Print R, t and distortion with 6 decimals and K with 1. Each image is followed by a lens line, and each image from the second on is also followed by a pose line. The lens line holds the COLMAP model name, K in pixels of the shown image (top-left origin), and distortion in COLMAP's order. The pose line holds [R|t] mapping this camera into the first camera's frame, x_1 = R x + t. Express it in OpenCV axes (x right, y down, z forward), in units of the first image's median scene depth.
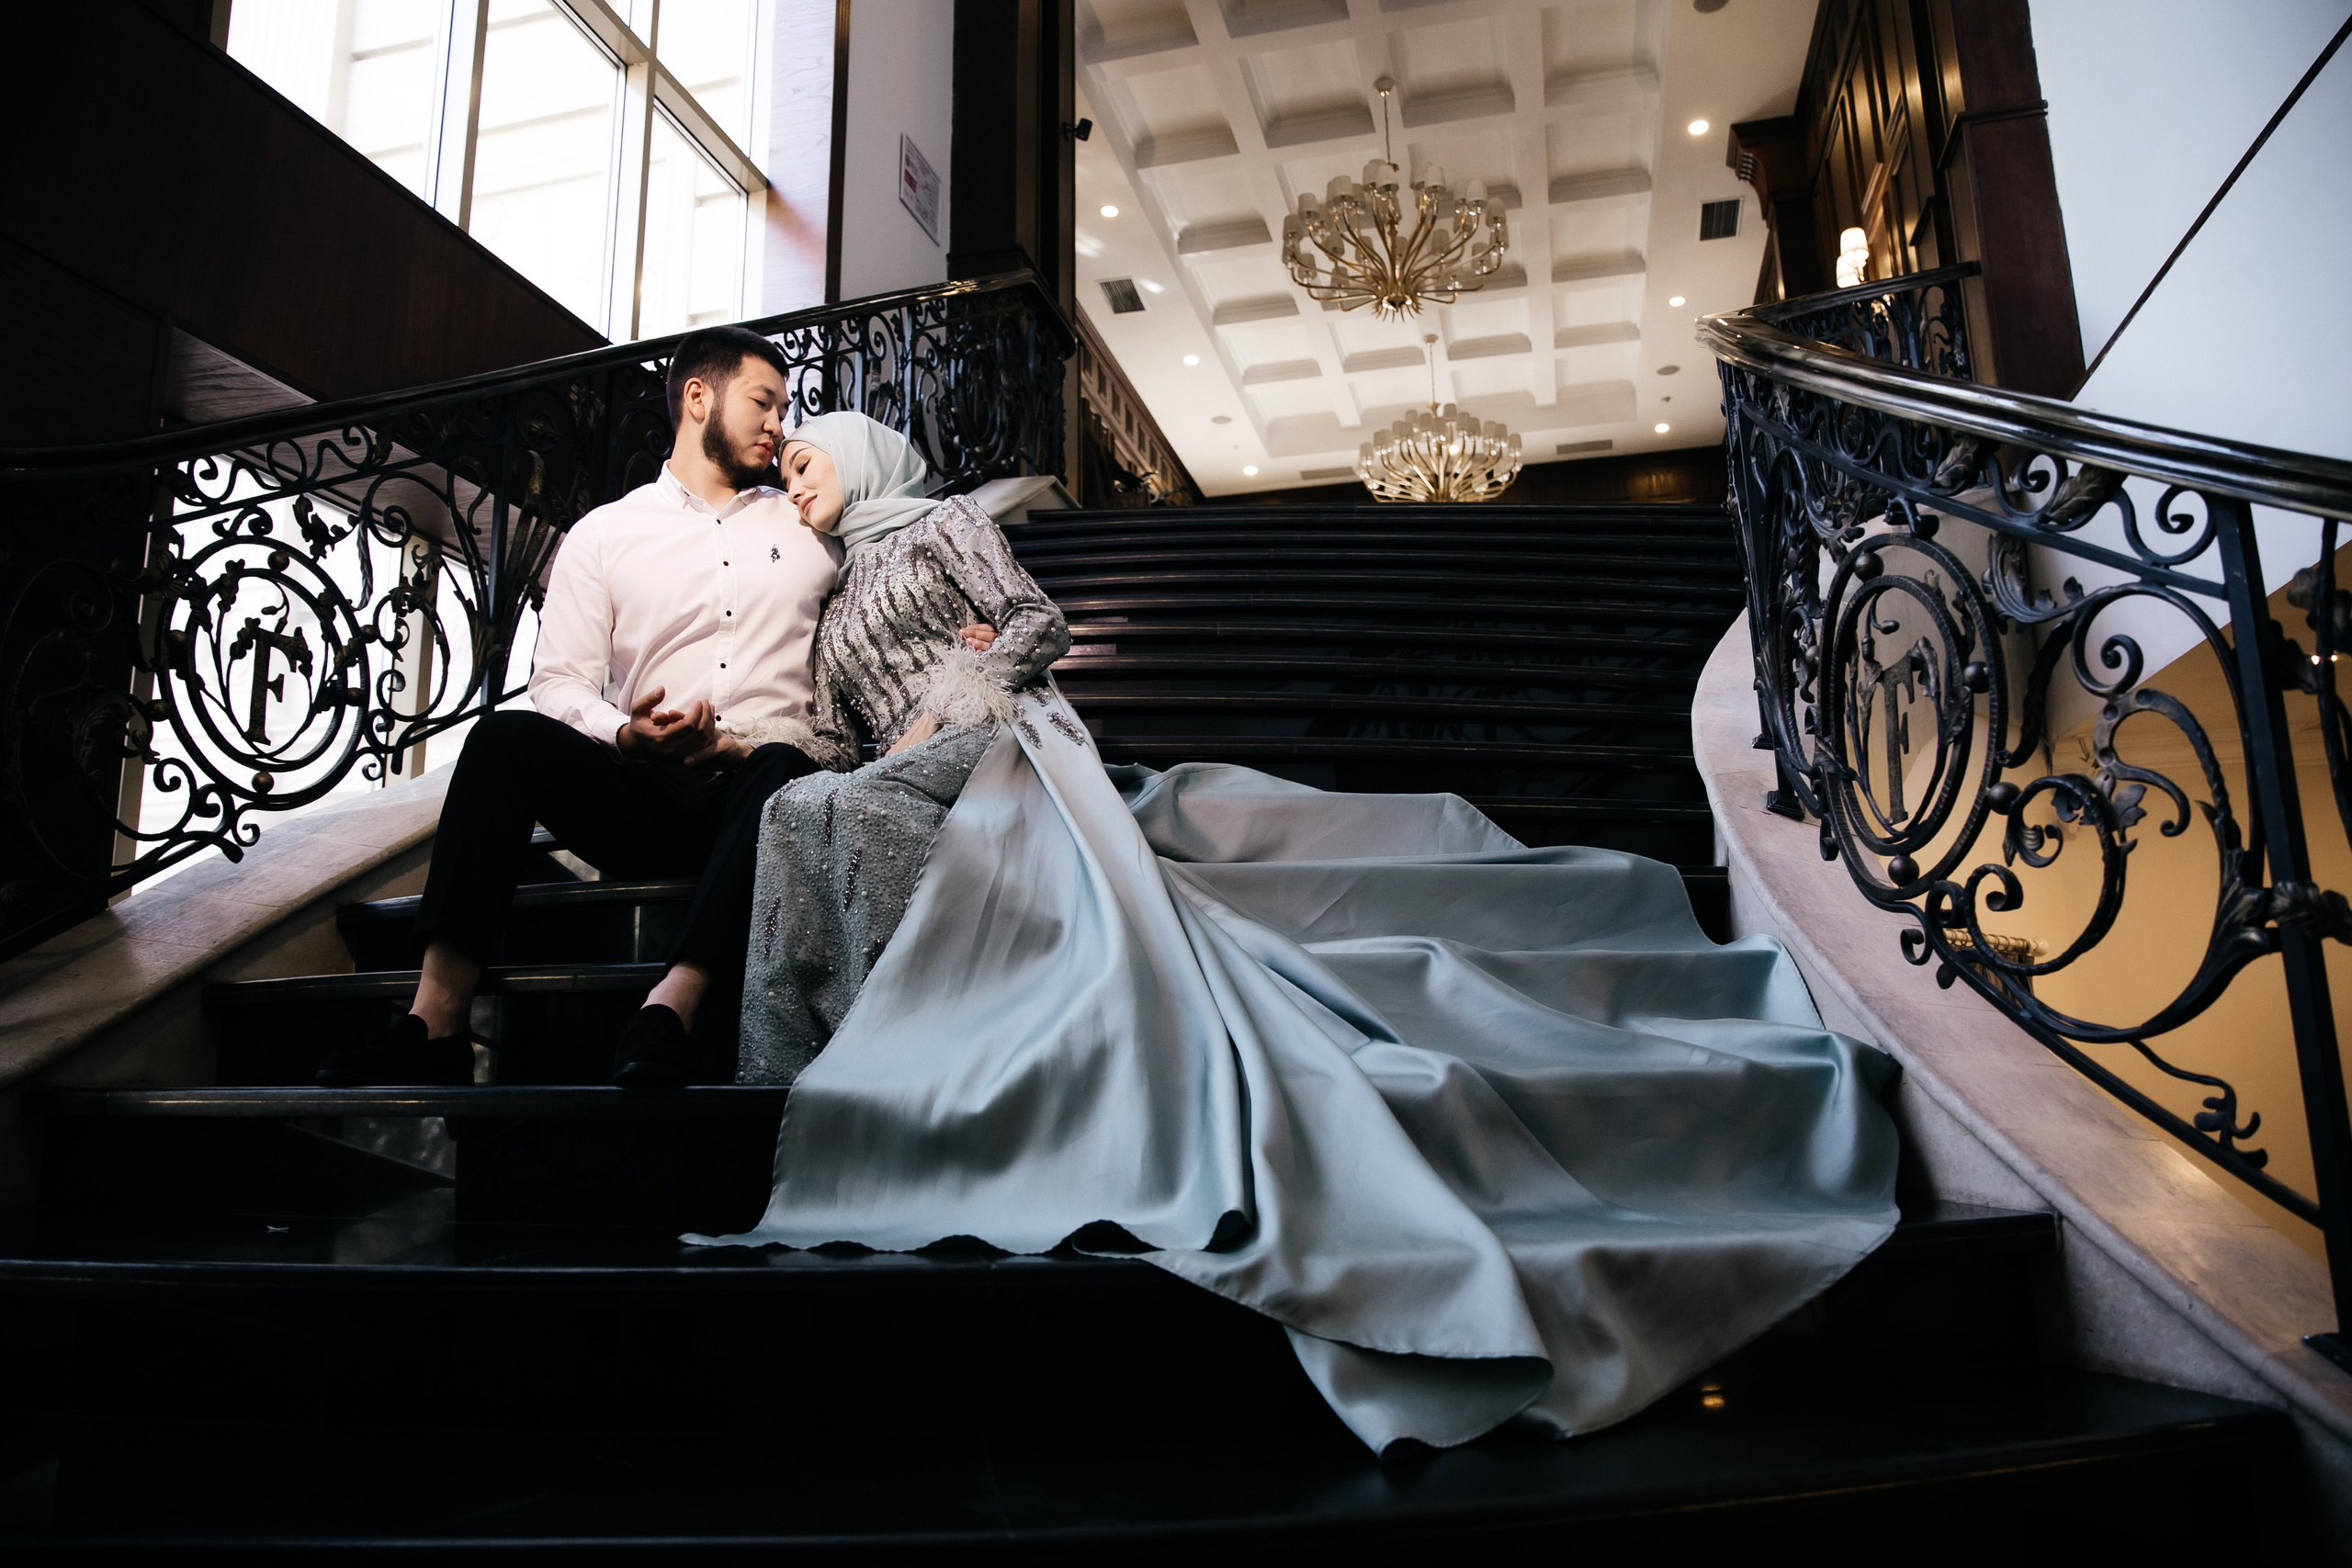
lens RADIAL K [[1590.3, 0, 1176.0], [0, 1590.3, 784.0], [0, 0, 1]] dist [-0.112147, 0.086428]
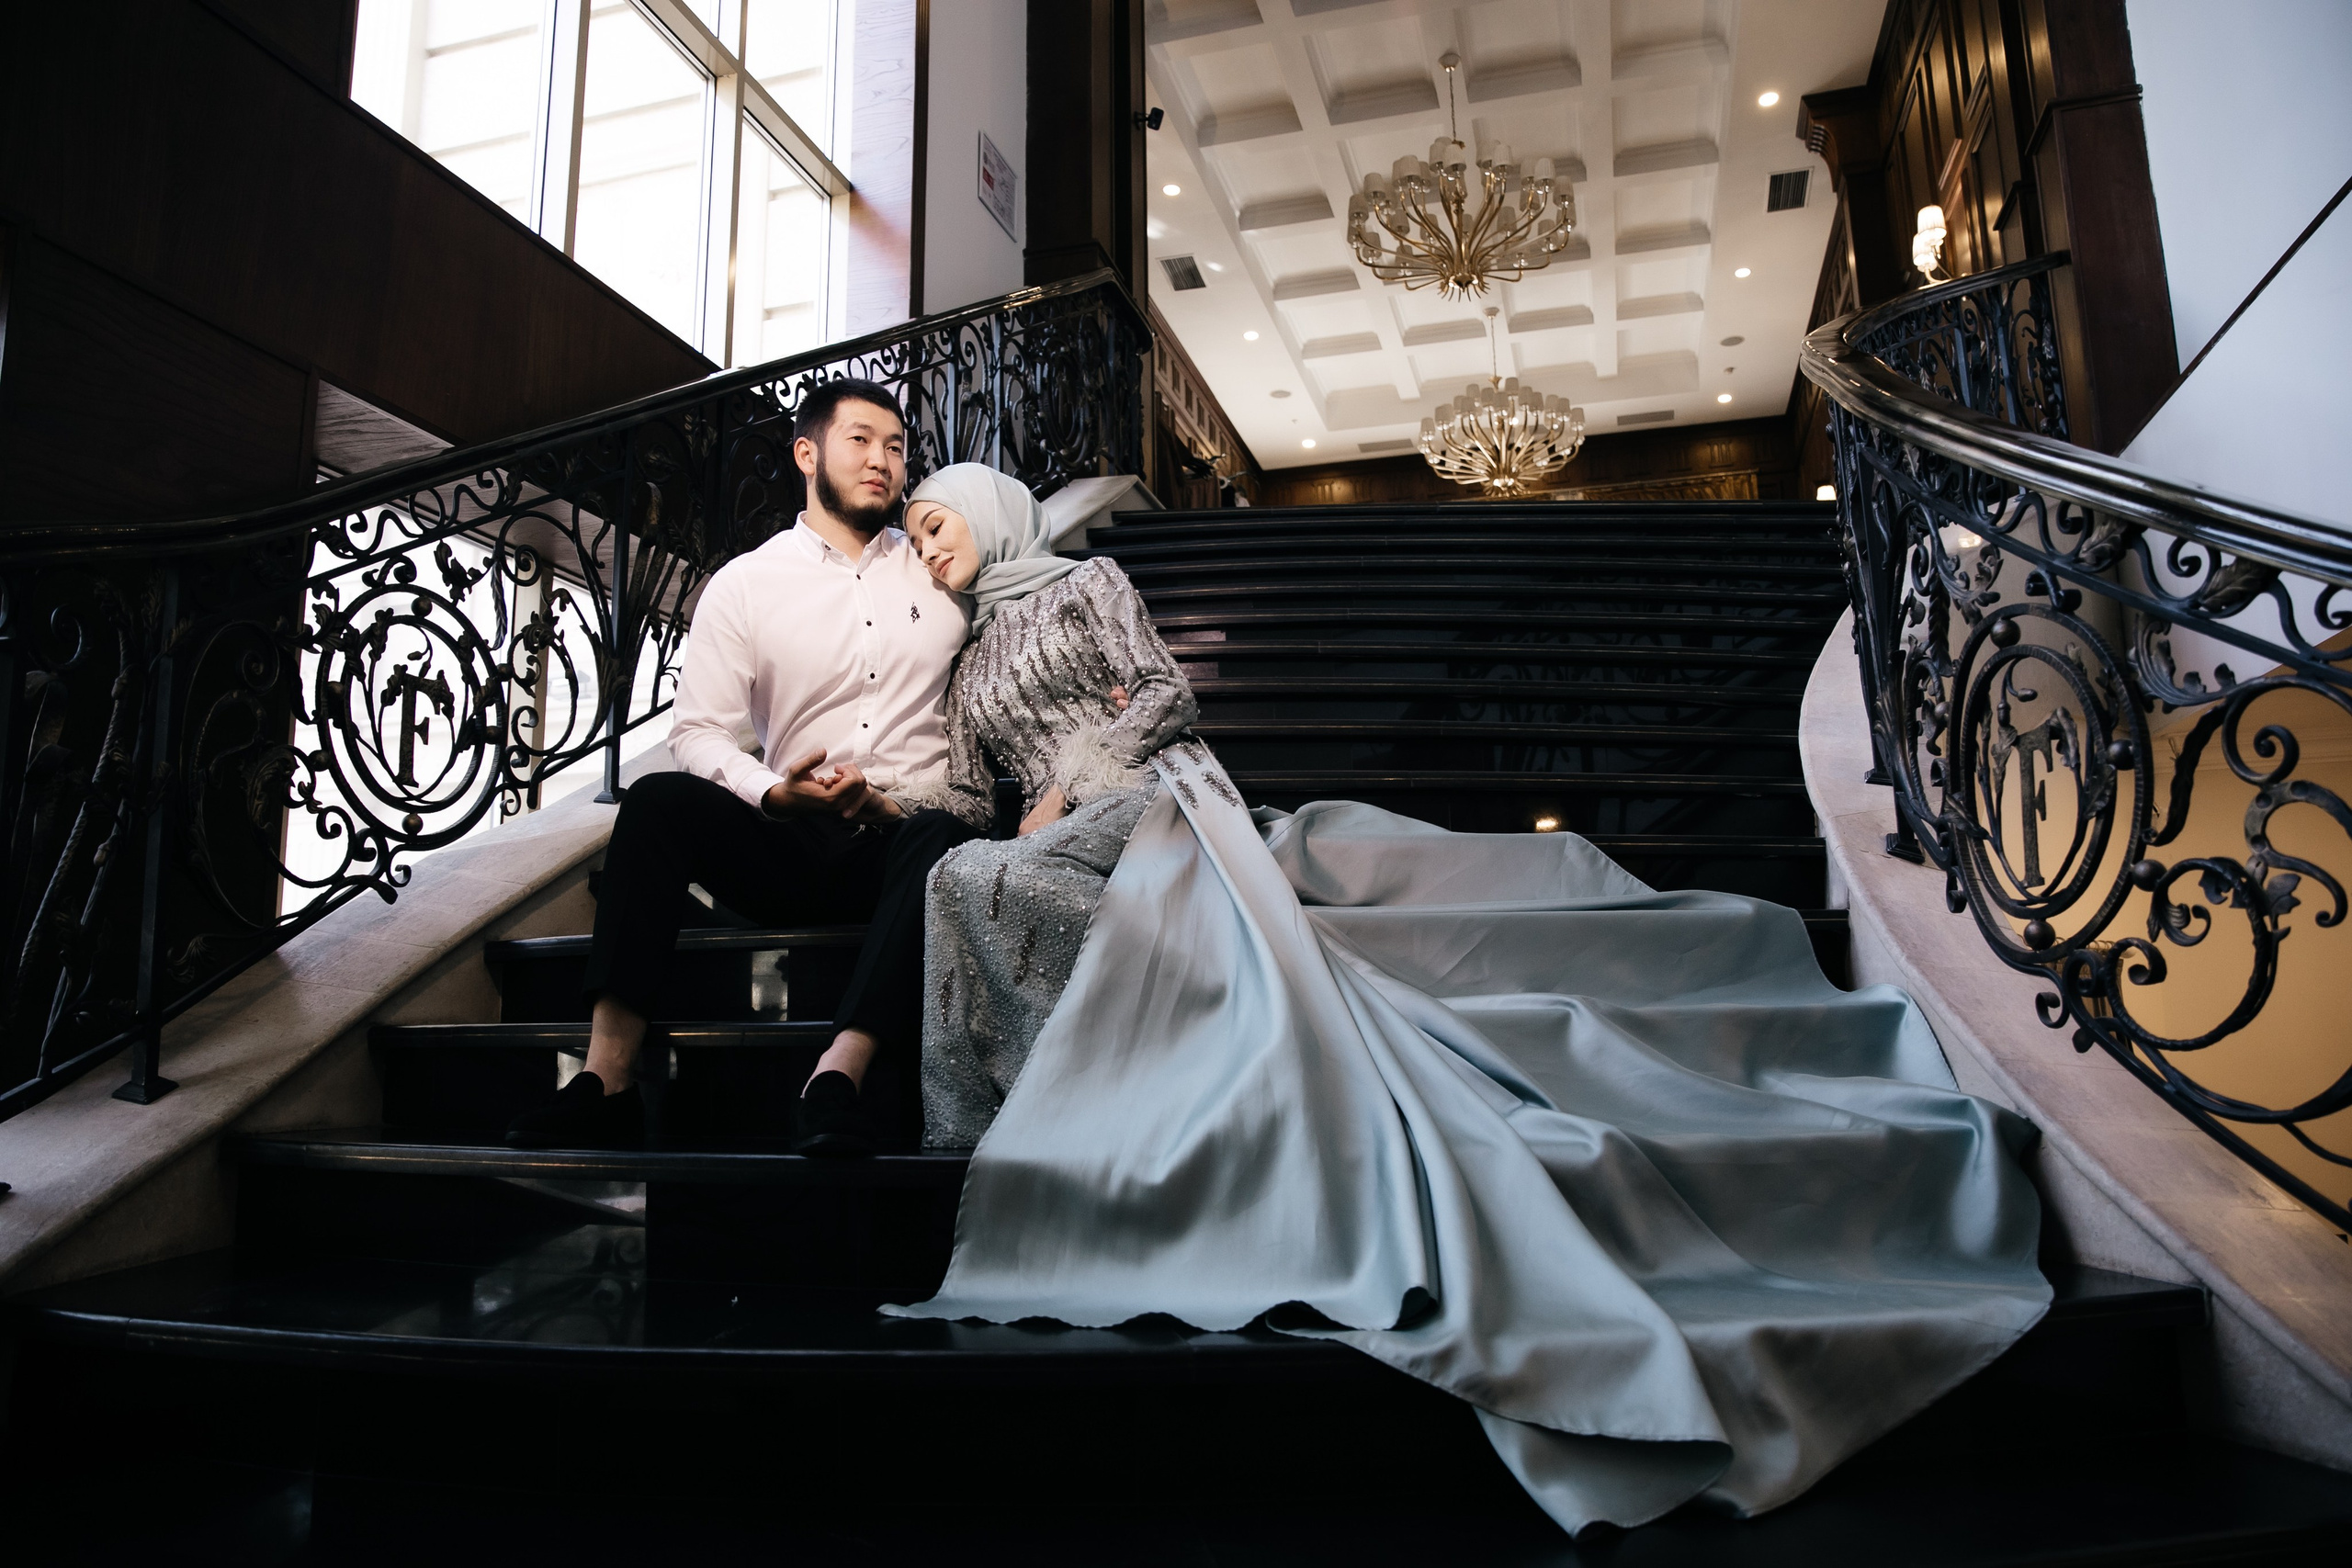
lens RADIAL K [[1590.3, 0, 1176.0], [0, 1590.3, 784.0], [0, 0, 1]] dist [-0.112147, 0.086428]
pose [[0.999584, -0.003327, -0.028655, -0.045331], [0.004045, 0.999679, 0.025022, -0.045363], [0.028563, -0.025127, 0.999276, -0.019899]]
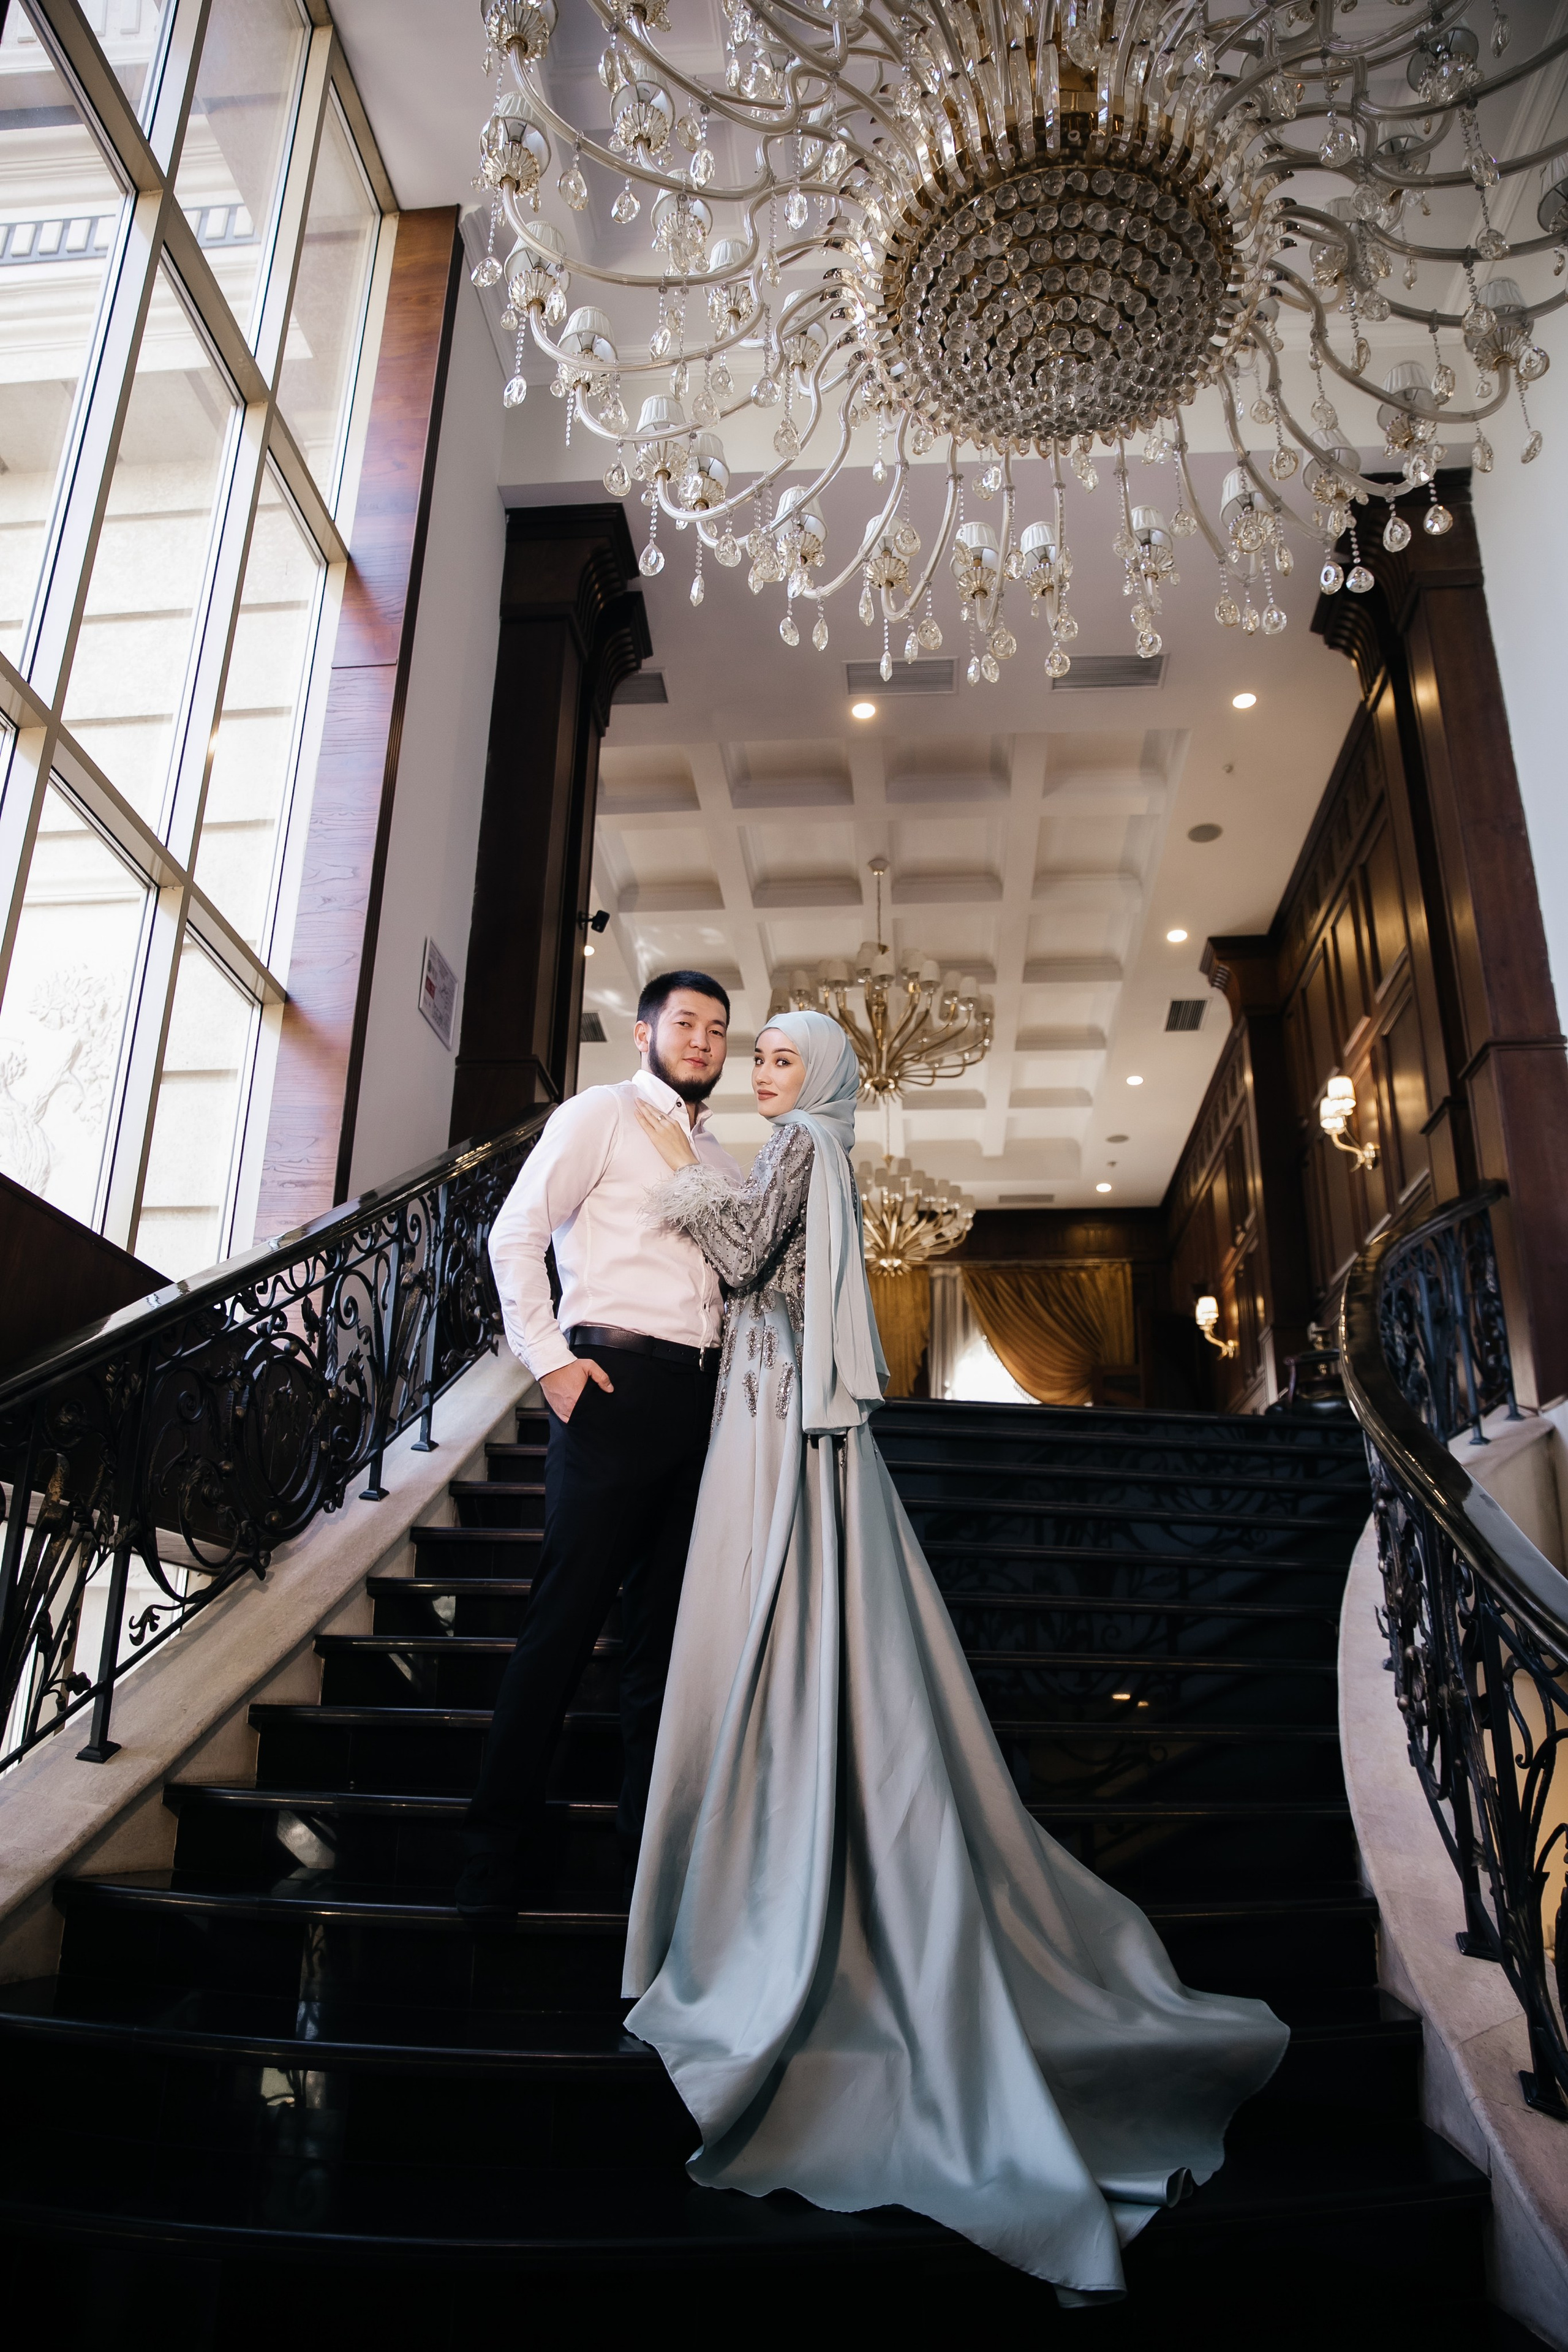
lens RADIAL K [[1619.3, 0, 784.0], [0, 1619.3, 1176.0], [0, 0, 1]] dist [-0.106660, 0.083996]
pose [[0.986866, 0.084419, 0.137725, -0.172217], [-0.062006, 0.985233, -0.159596, -0.274930], [-0.149164, 0.148960, 0.977528, 0.087848]]
